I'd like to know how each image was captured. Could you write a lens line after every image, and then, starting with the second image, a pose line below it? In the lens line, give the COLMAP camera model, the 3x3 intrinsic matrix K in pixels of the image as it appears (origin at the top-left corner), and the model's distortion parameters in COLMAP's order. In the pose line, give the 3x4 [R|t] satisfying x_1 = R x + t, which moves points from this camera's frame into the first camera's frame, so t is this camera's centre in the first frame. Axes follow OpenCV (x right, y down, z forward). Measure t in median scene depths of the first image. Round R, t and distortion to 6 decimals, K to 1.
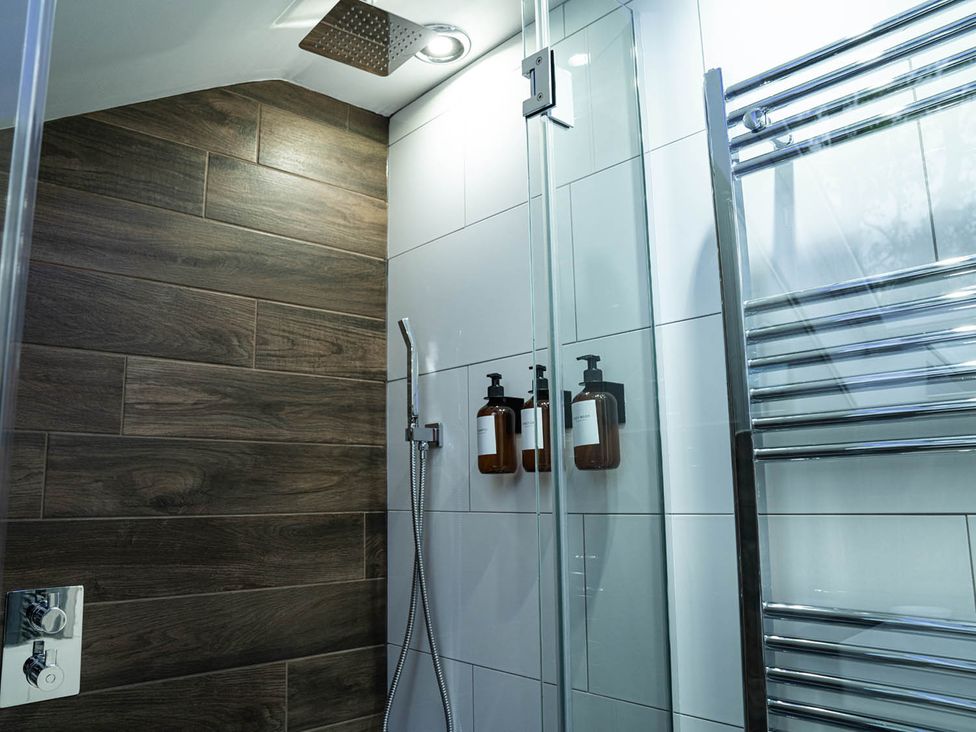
lens RADIAL K [[749.1, 0, 488.0], [0, 749.1, 366.0], [0, 0, 1]] dist [-0.131621, 0.098901]
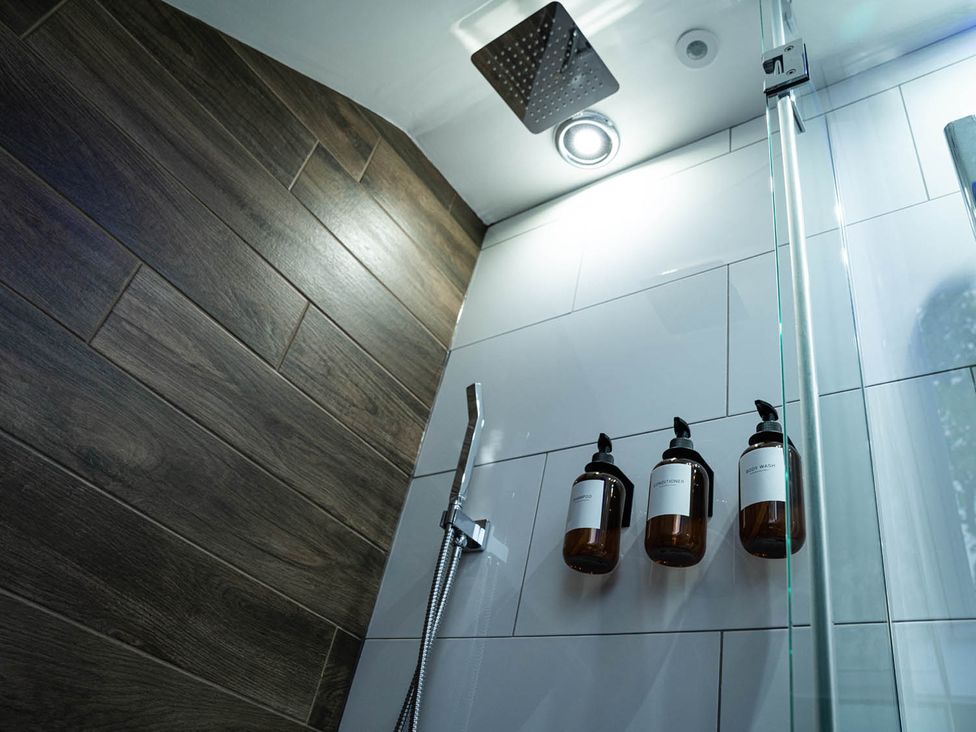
lens RADIAL K [[749.1, 0, 488.0], [0, 749.1, 366.0], [0, 0, 1]] dist [-0.131621, 0.098901]
pose [[0.955286, 0.294039, 0.031155, -0.131392], [-0.249144, 0.857187, -0.450730, 0.276009], [-0.159238, 0.422814, 0.892116, 0.281841]]
